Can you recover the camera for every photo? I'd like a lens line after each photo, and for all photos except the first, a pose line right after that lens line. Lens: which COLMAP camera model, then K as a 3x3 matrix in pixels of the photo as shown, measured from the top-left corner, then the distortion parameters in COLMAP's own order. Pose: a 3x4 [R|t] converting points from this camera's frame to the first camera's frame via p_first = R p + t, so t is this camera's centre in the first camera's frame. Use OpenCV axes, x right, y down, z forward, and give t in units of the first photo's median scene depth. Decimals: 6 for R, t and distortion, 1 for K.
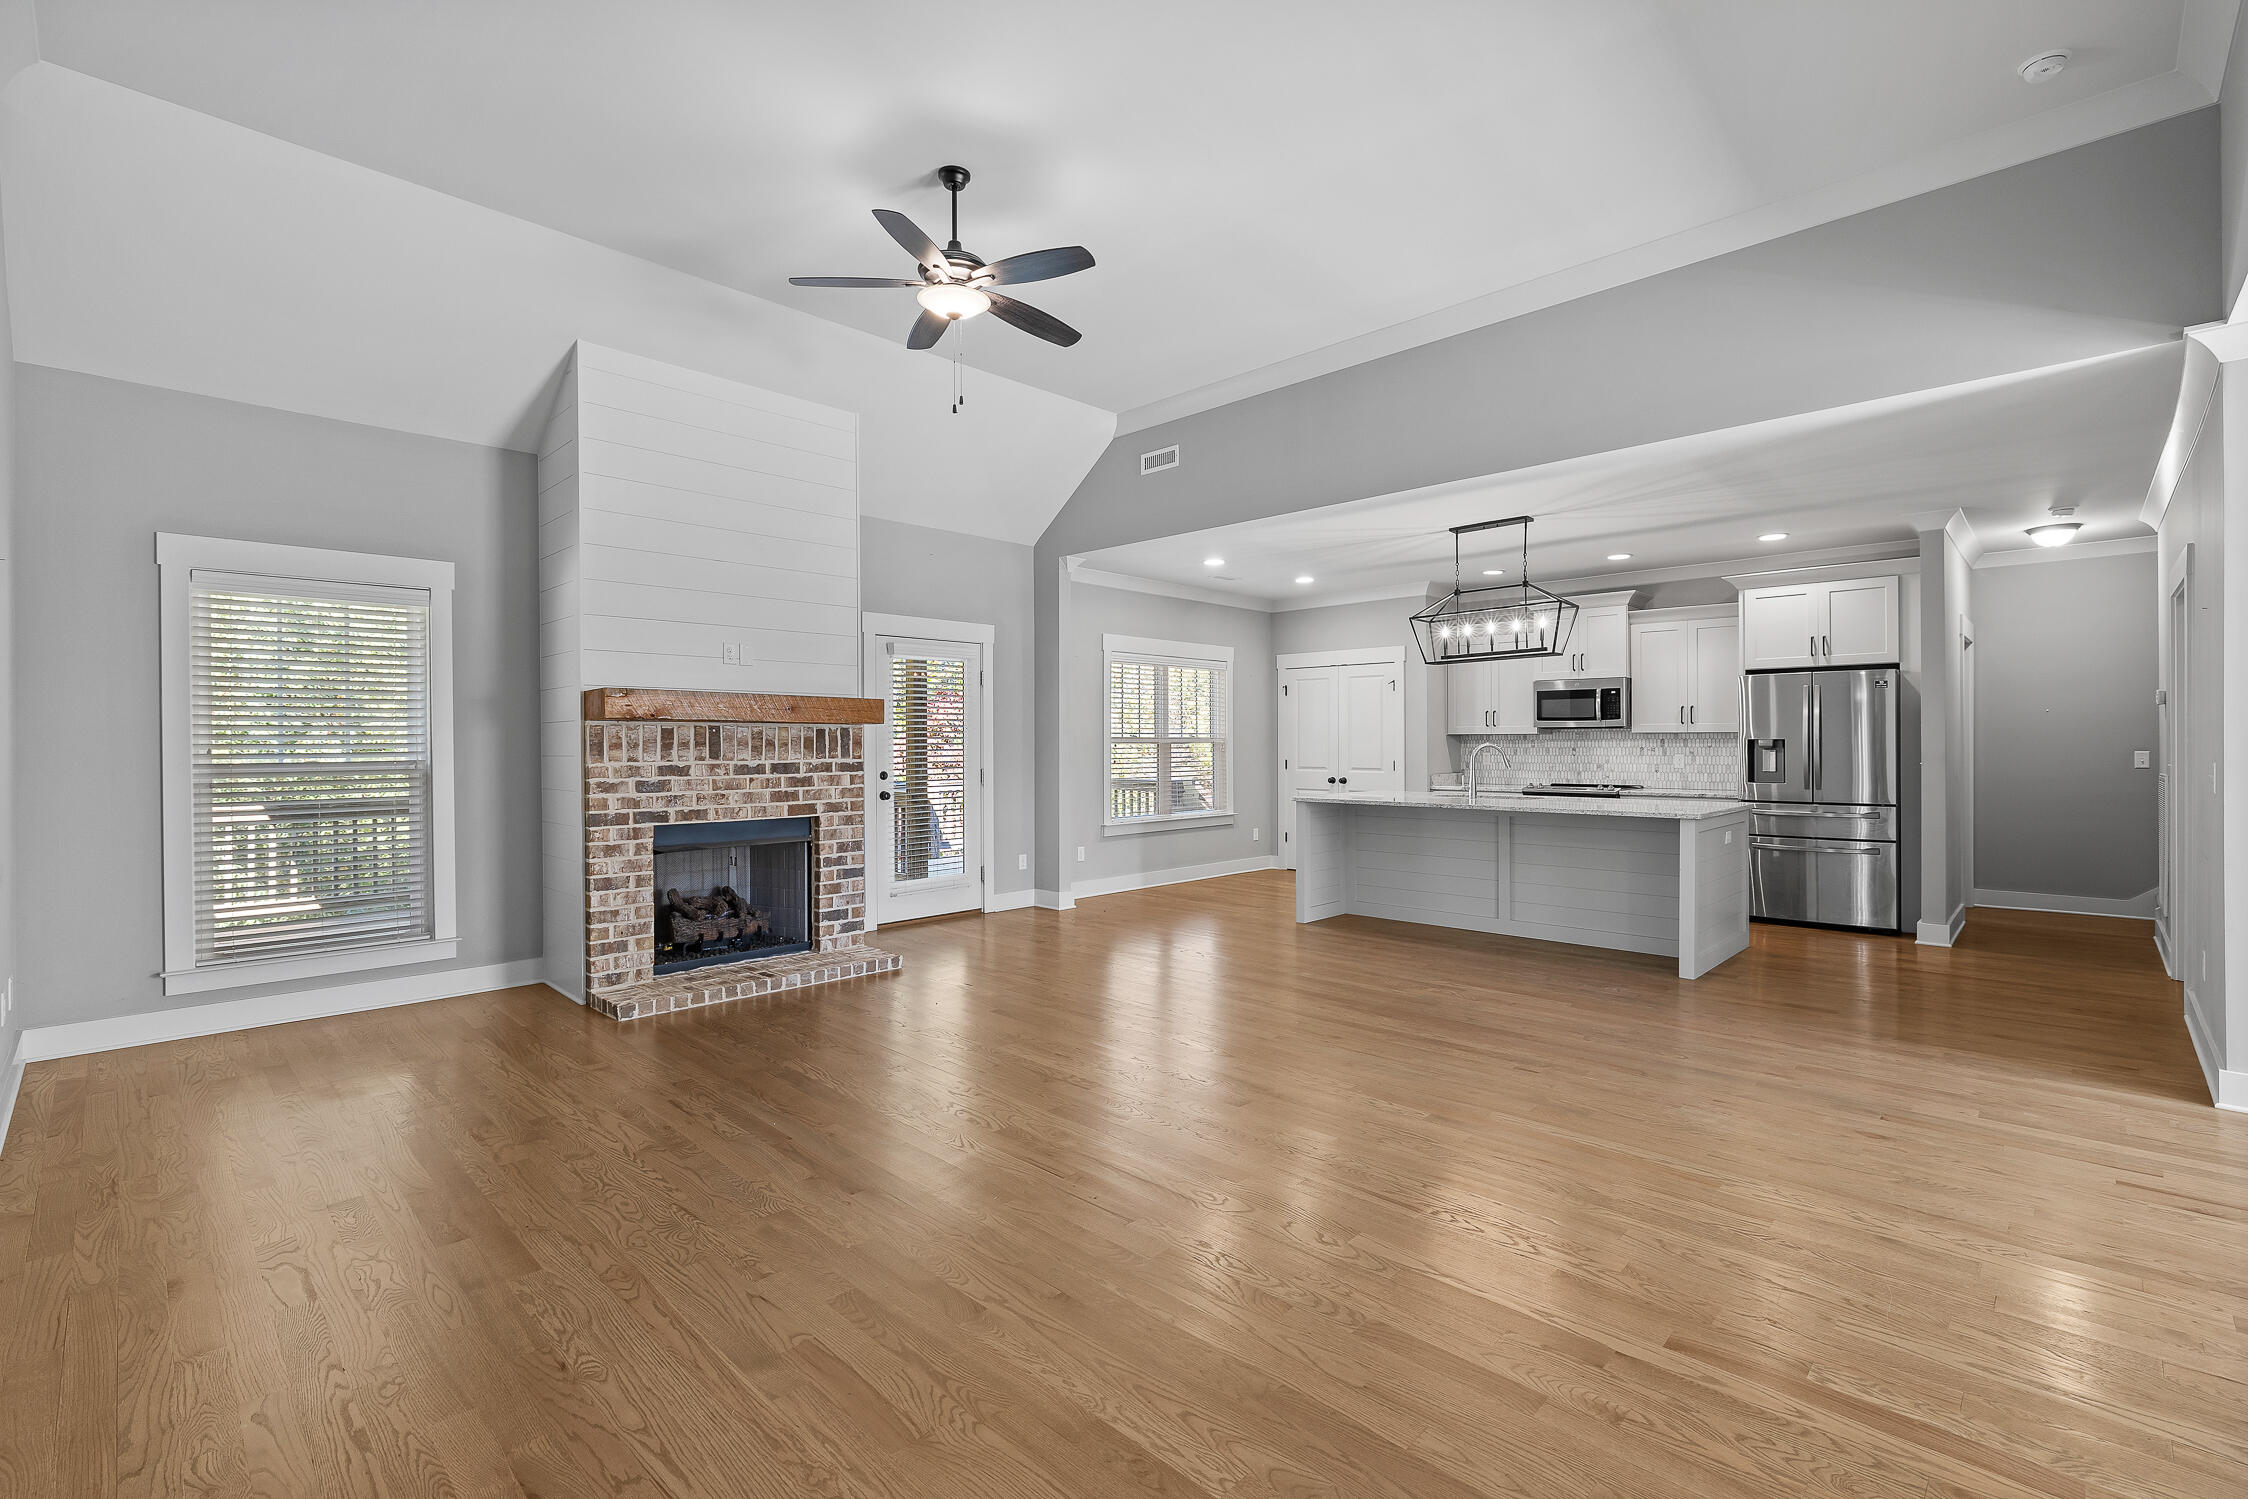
lens RADIAL K [[989.8, 0, 1125.8], [0, 989.8, 744.4], [0, 0, 1]] dist [-0.009529, 0.000801]
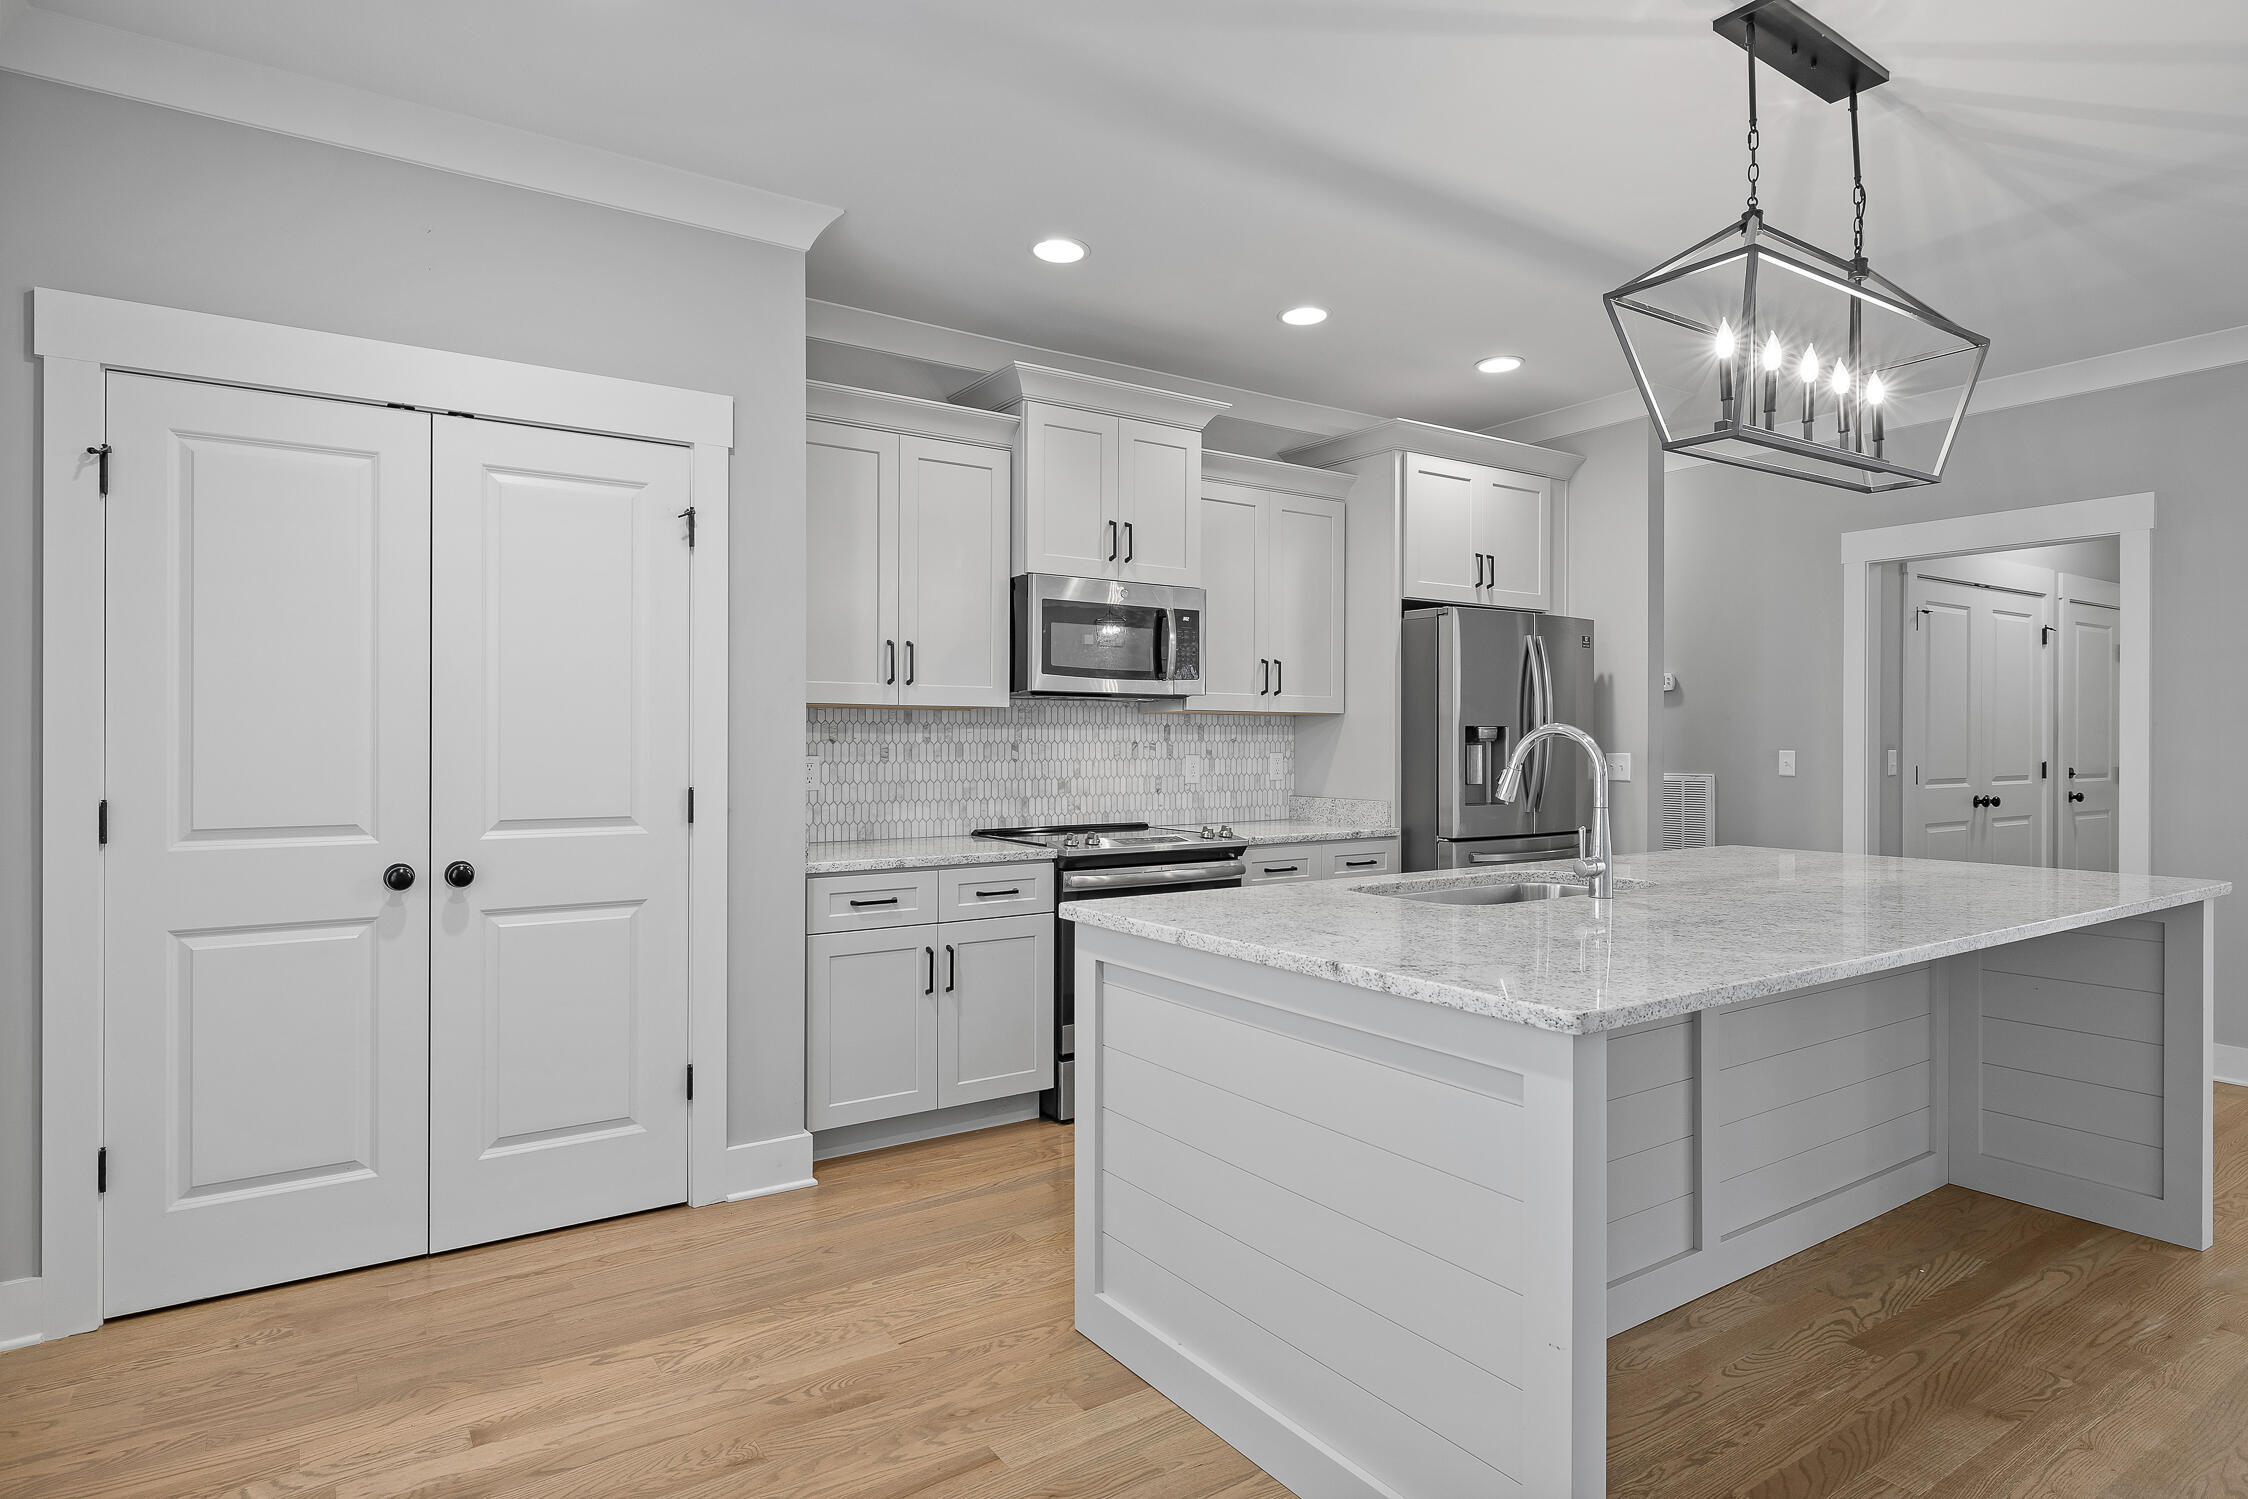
lens RADIAL K [[1219.5, 0, 1120.1], [0, 1219.5, 743.8], [0, 0, 1]] dist [0.005245, -0.002377]
pose [[0.212879, -0.000174, 0.977079, -0.078156], [-0.001725, 0.999998, 0.000554, 0.005372], [-0.977077, -0.001804, 0.212878, 1.271746]]
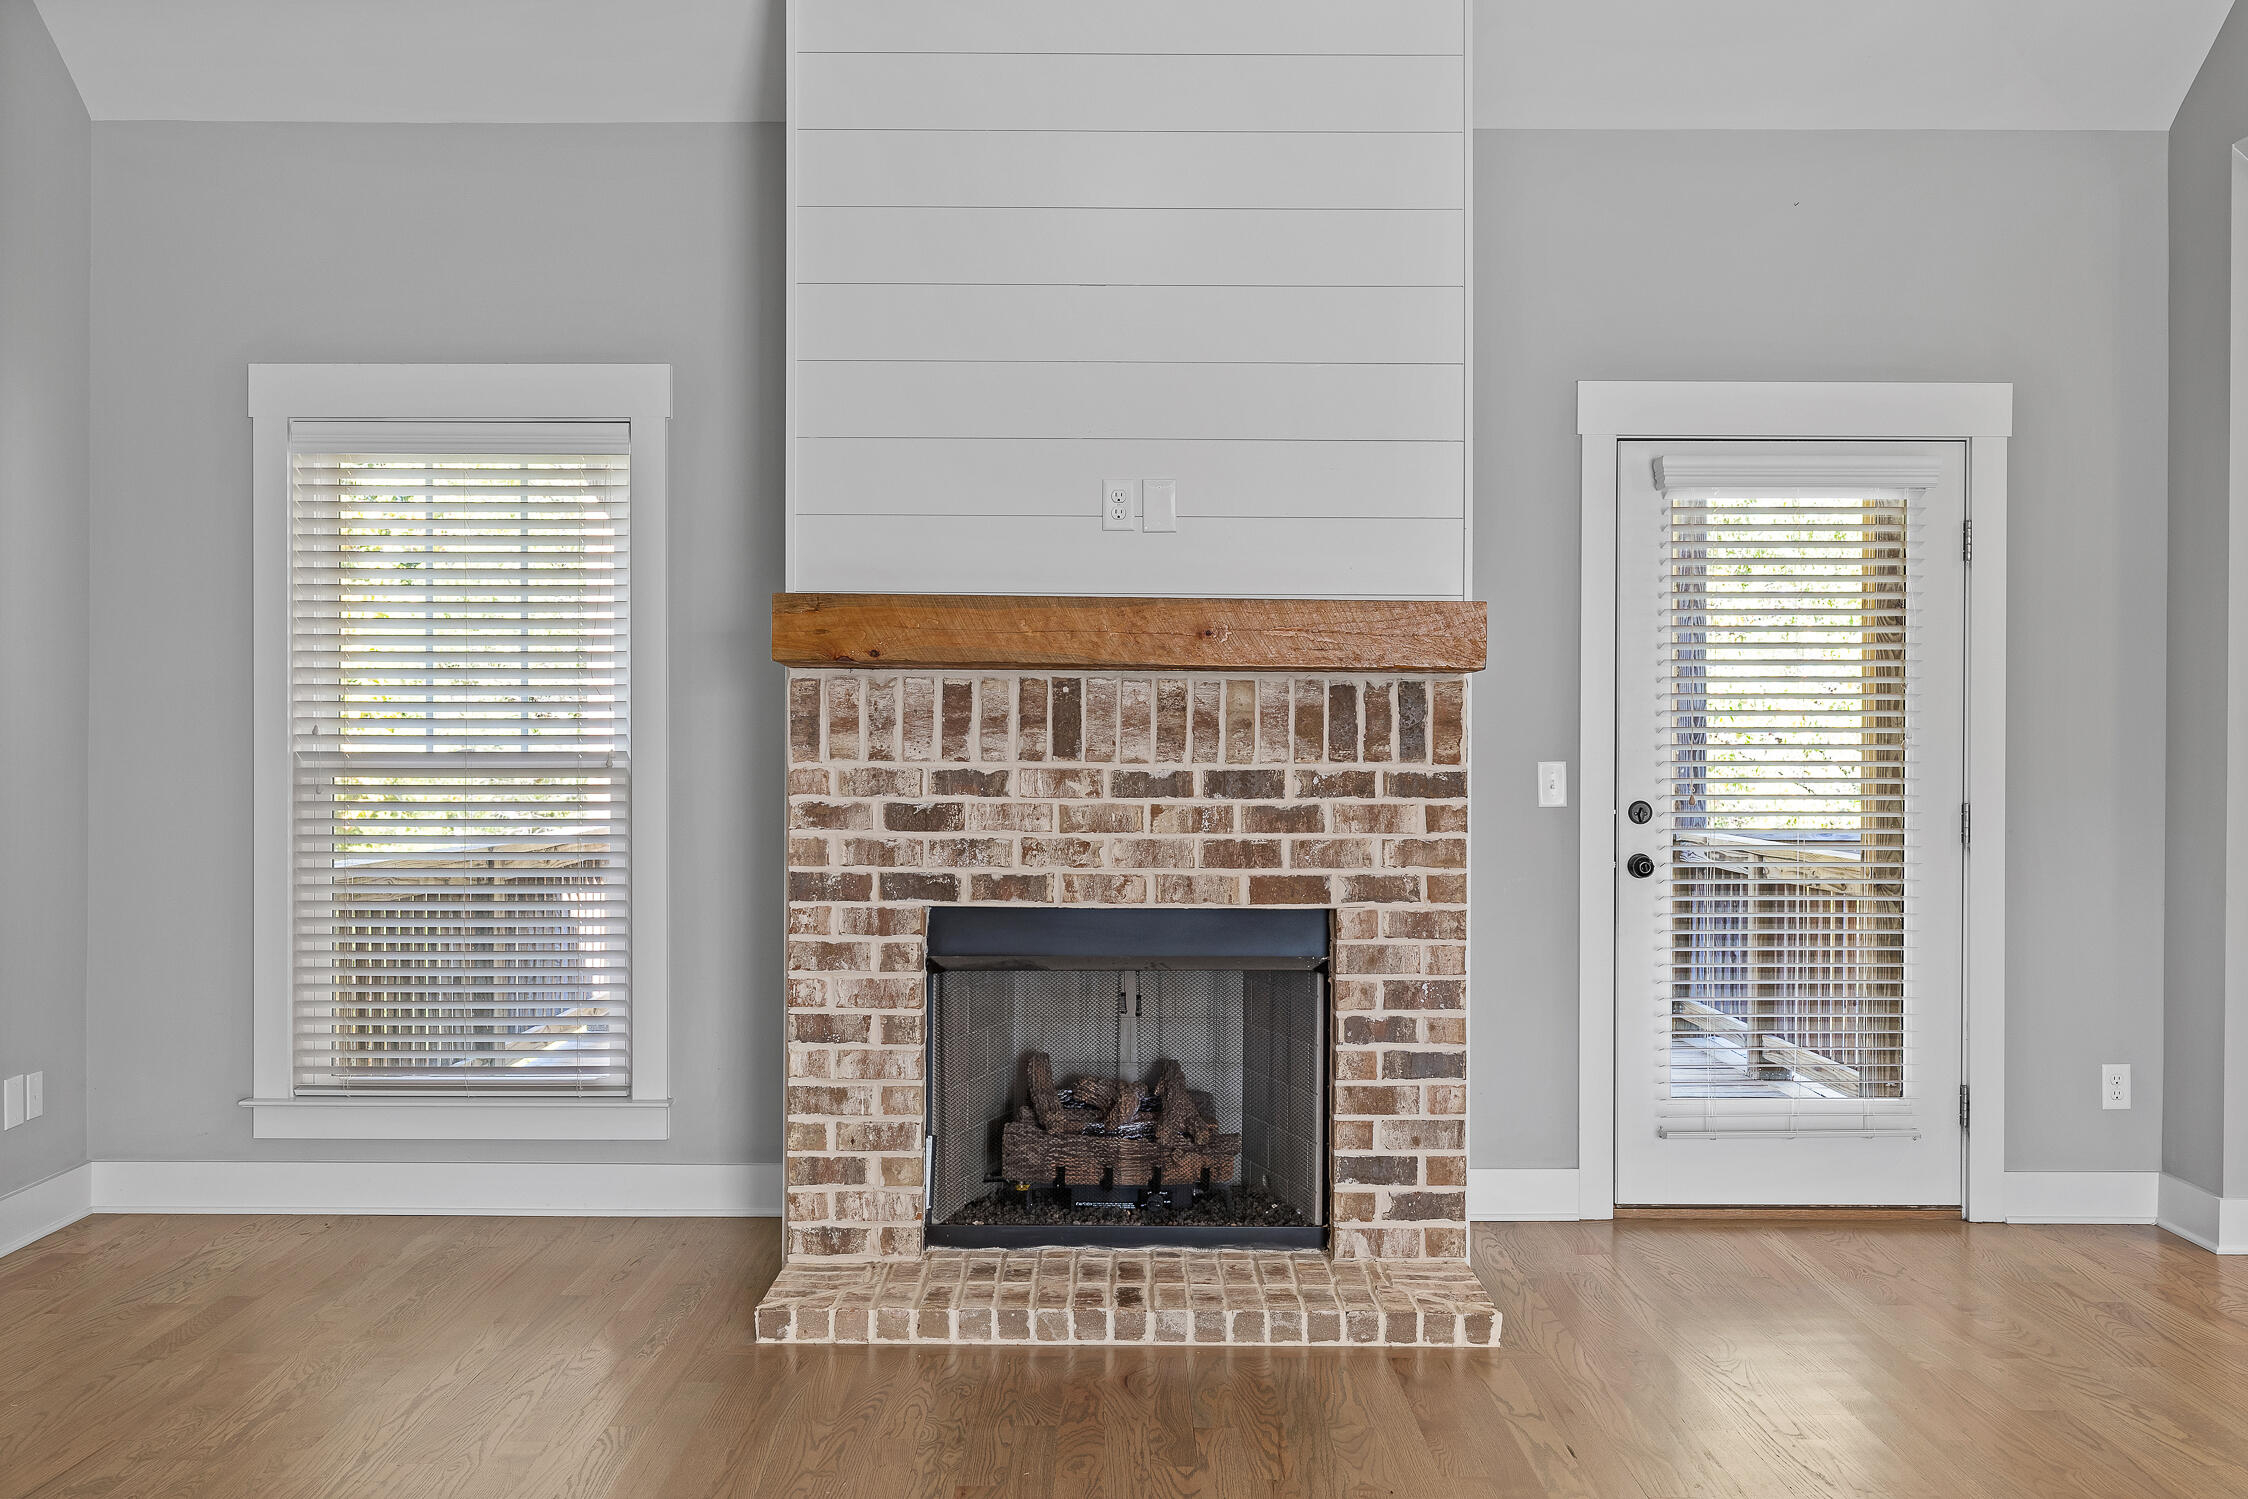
lens RADIAL K [[2002.3, 0, 1123.2], [0, 2002.3, 755.9], [0, 0, 1]] dist [0.000284, 0.008546]
pose [[0.698099, 0.012103, -0.715899, 0.193519], [-0.008362, 0.999927, 0.008751, 0.006066], [0.715953, -0.000123, 0.698149, 0.390277]]
